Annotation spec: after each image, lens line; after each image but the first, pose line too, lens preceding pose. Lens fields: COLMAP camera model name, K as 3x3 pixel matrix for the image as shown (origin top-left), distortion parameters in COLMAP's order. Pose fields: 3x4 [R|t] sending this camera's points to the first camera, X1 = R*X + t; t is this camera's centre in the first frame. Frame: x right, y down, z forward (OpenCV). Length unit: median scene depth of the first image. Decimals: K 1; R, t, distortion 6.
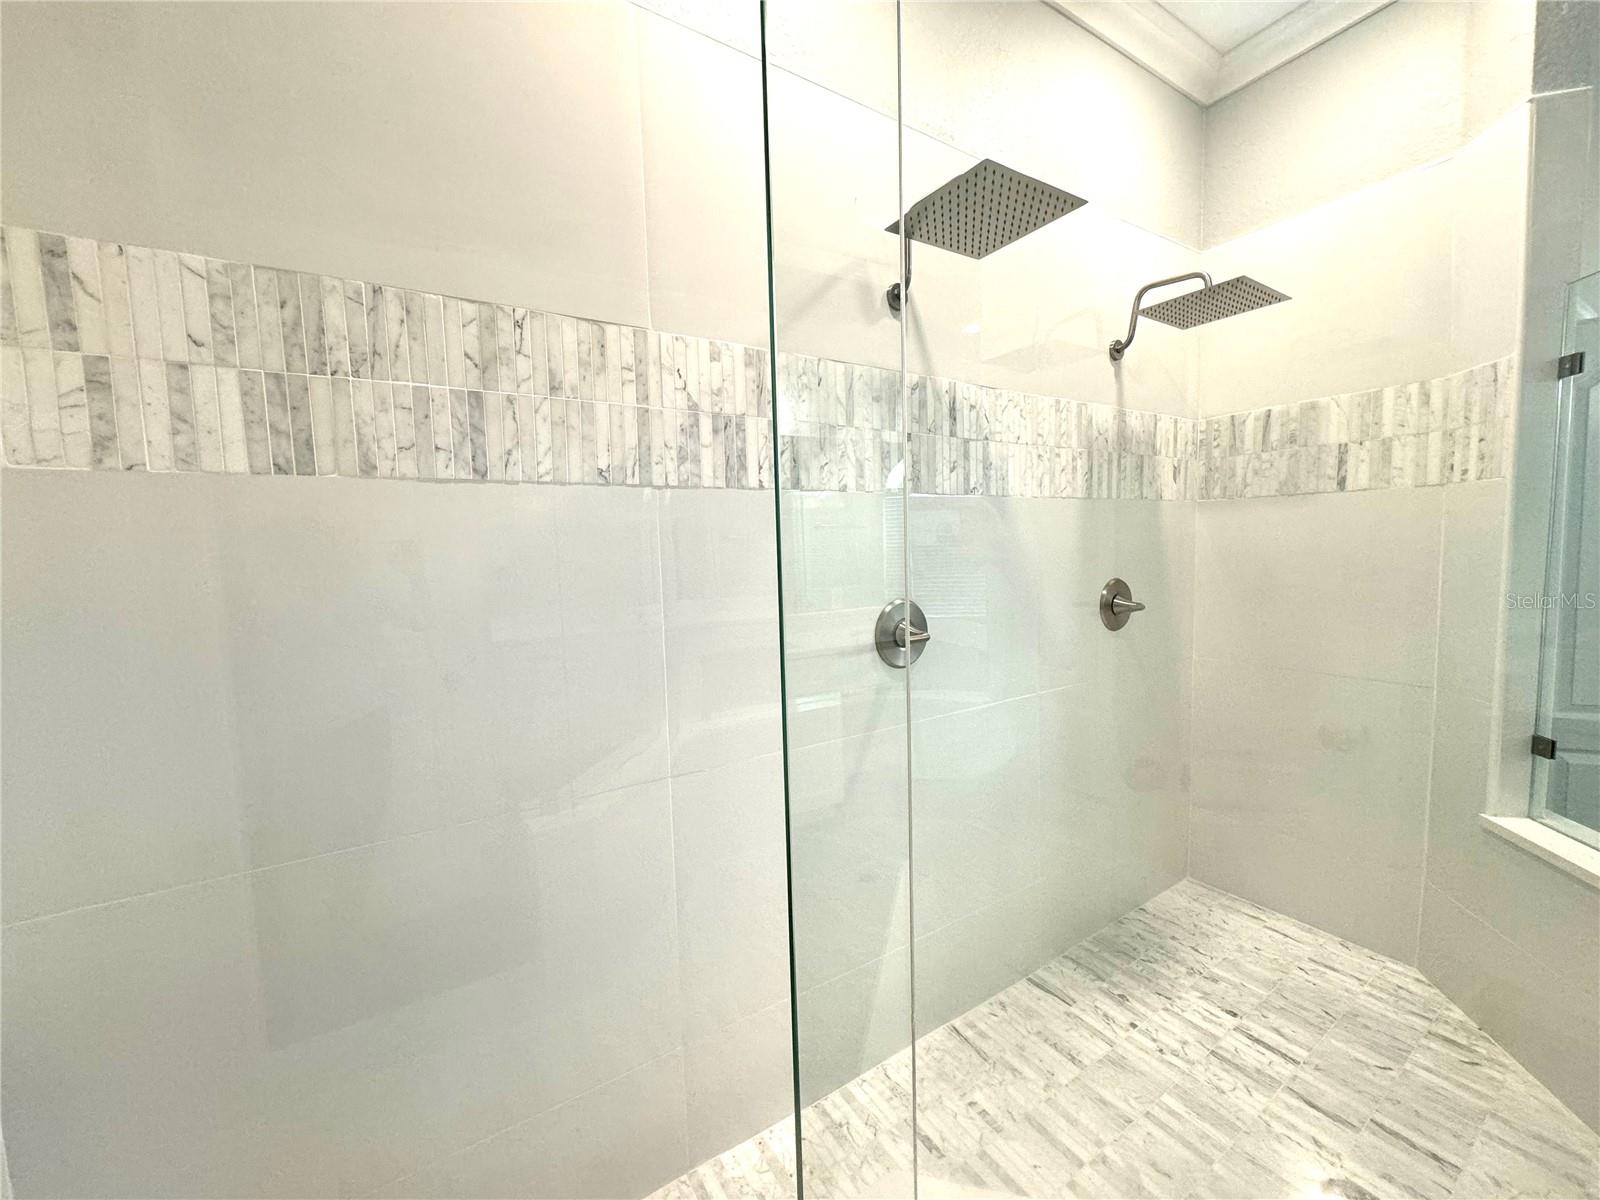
lens RADIAL K [[643.8, 0, 800.0], [0, 643.8, 600.0], [0, 0, 1]] dist [-0.001837, 0.002403]
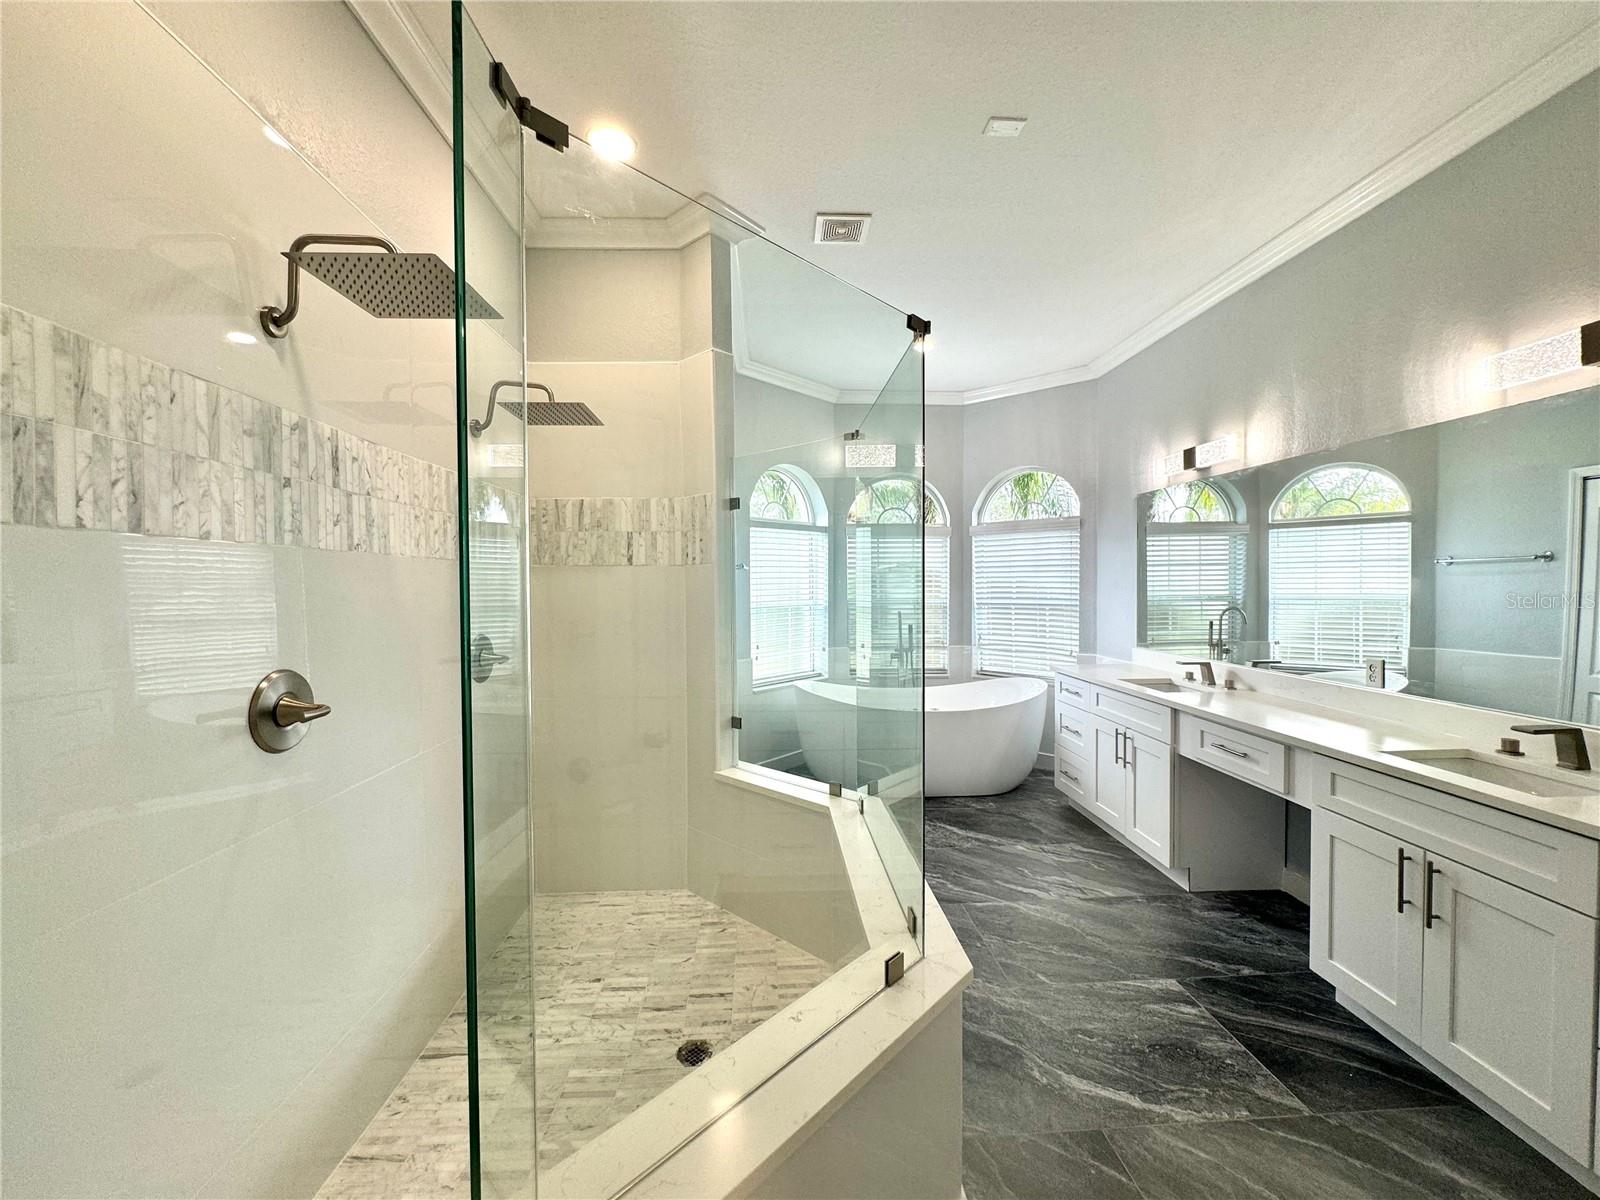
lens RADIAL K [[640.5, 0, 800.0], [0, 640.5, 600.0], [0, 0, 1]] dist [-0.003825, 0.000487]
pose [[0.504073, 0.003892, 0.863652, -0.215021], [0.067336, 0.996769, -0.043793, -0.009413], [-0.861032, 0.080229, 0.502182, -0.016257]]
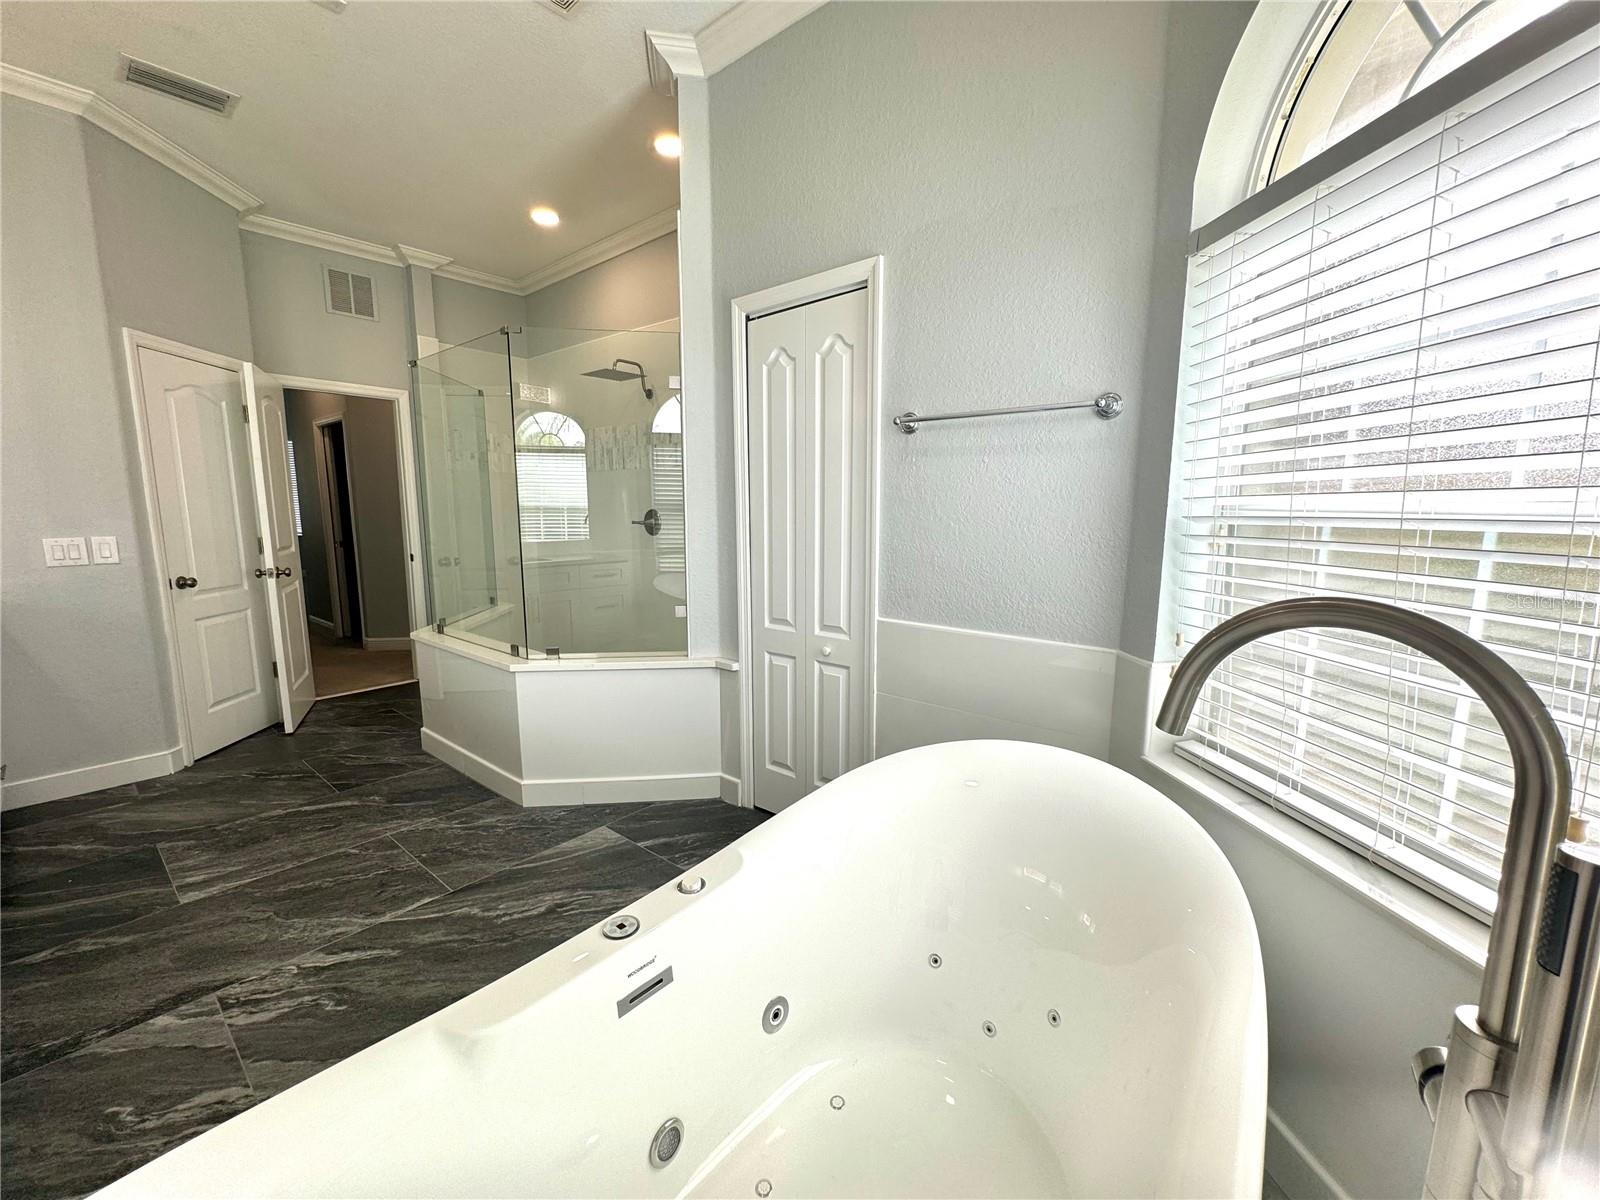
lens RADIAL K [[640.5, 0, 800.0], [0, 640.5, 600.0], [0, 0, 1]] dist [-0.003825, 0.000487]
pose [[0.290827, 0.166505, -0.942176, 2.598644], [-0.095890, 0.984855, 0.144449, -0.066759], [0.951958, 0.048335, 0.302389, 0.732158]]
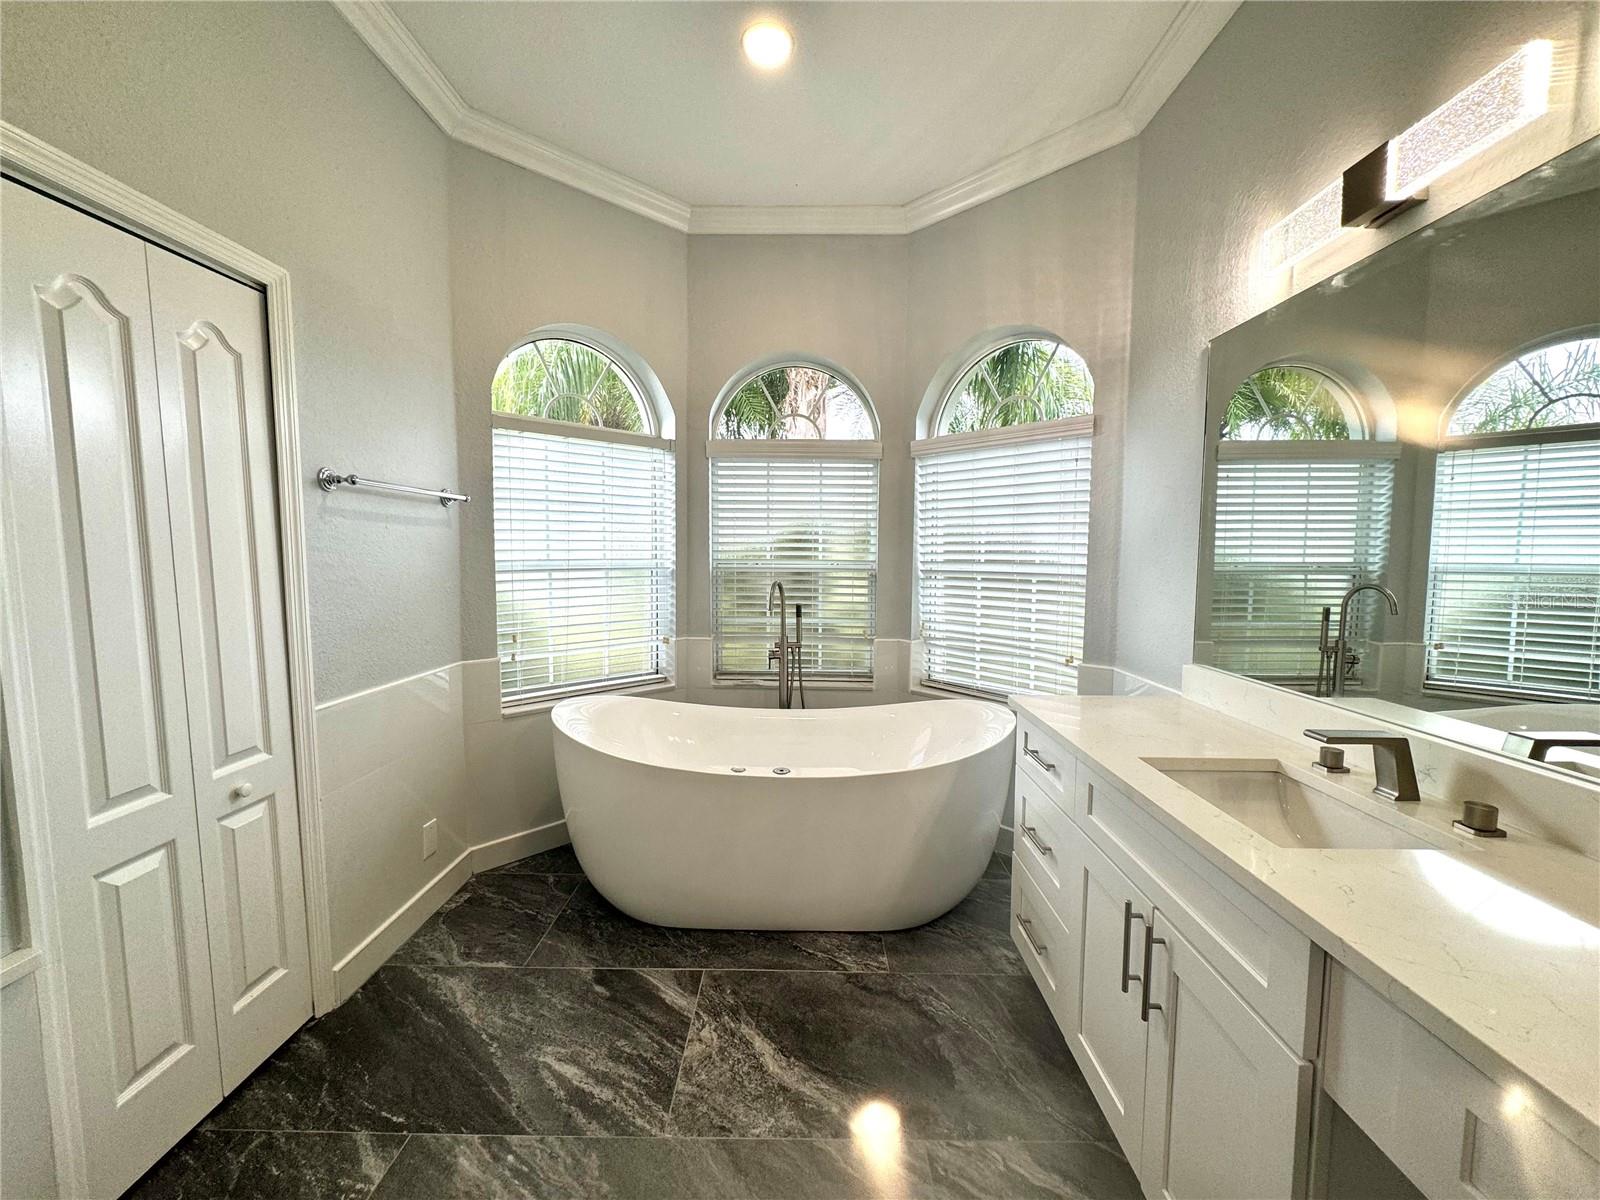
lens RADIAL K [[640.5, 0, 800.0], [0, 640.5, 600.0], [0, 0, 1]] dist [-0.003825, 0.000487]
pose [[0.560176, -0.026681, 0.827944, 1.084250], [0.048019, 0.998846, -0.000301, -0.000574], [-0.826980, 0.039925, 0.560811, 0.046940]]
